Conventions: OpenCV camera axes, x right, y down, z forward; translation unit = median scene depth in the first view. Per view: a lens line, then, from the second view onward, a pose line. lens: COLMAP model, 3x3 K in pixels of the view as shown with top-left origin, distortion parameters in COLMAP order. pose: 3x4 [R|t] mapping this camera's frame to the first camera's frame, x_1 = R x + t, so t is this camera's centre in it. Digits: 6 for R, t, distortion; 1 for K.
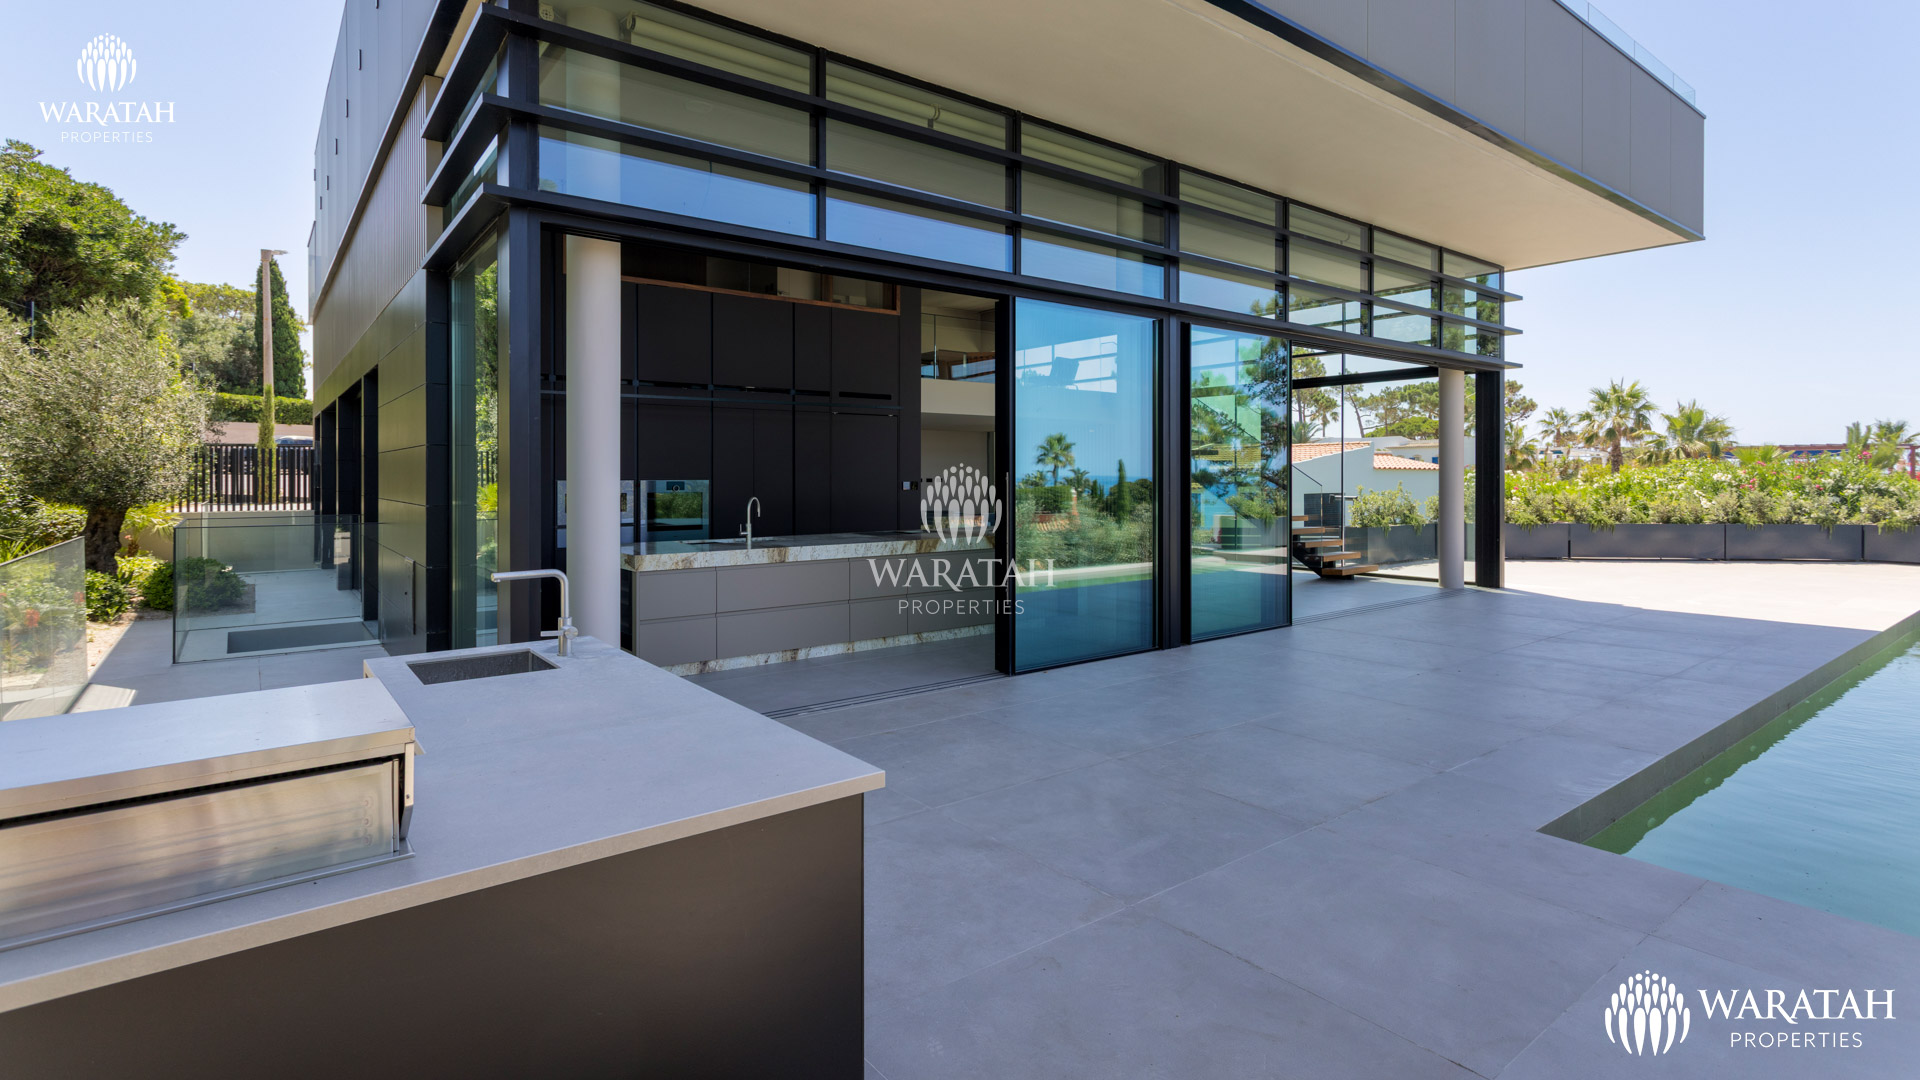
lens RADIAL K [[911.4, 0, 955.5], [0, 911.4, 464.1], [0, 0, 1]] dist [0.000488, 0.000215]
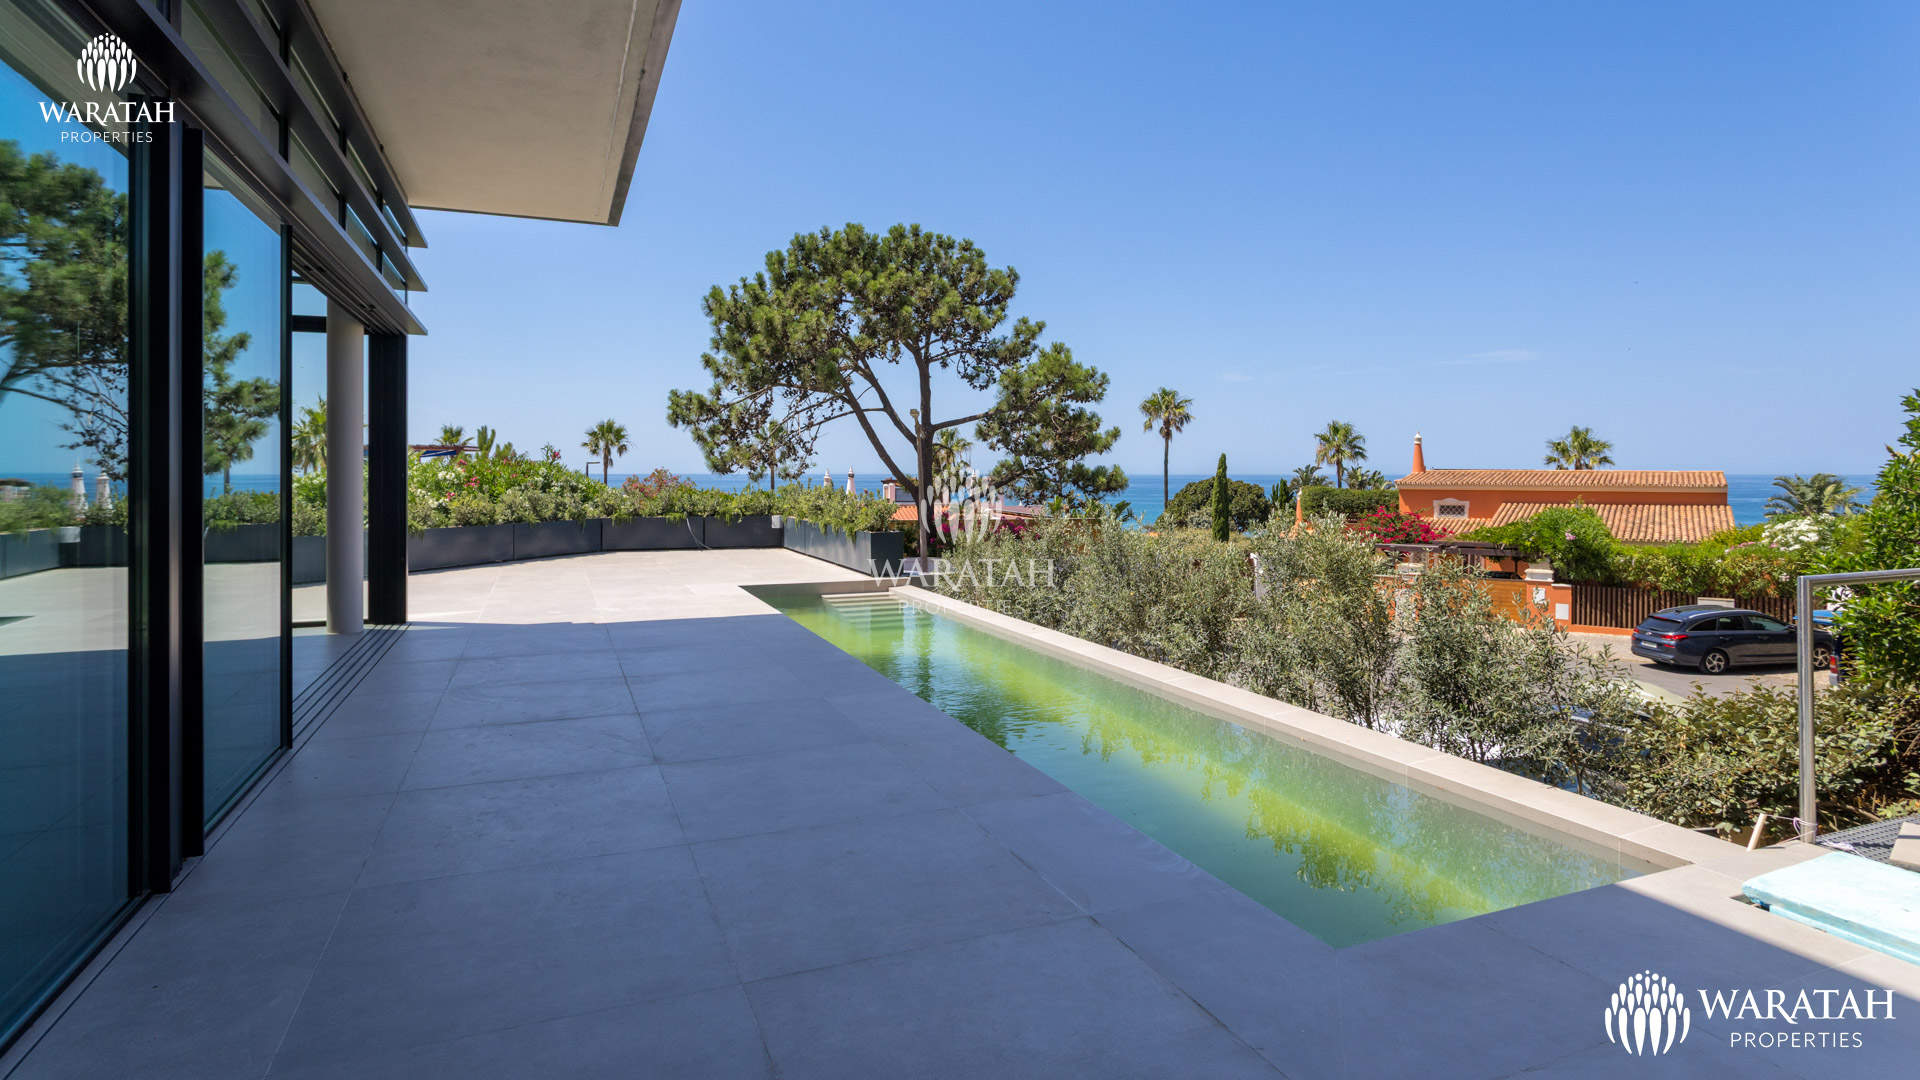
lens RADIAL K [[979.2, 0, 957.2], [0, 979.2, 471.8], [0, 0, 1]] dist [-0.002048, 0.000180]
pose [[0.267918, 0.001880, 0.963440, -0.054687], [-0.013382, 0.999909, 0.001770, 0.000932], [-0.963349, -0.013367, 0.267919, 0.248602]]
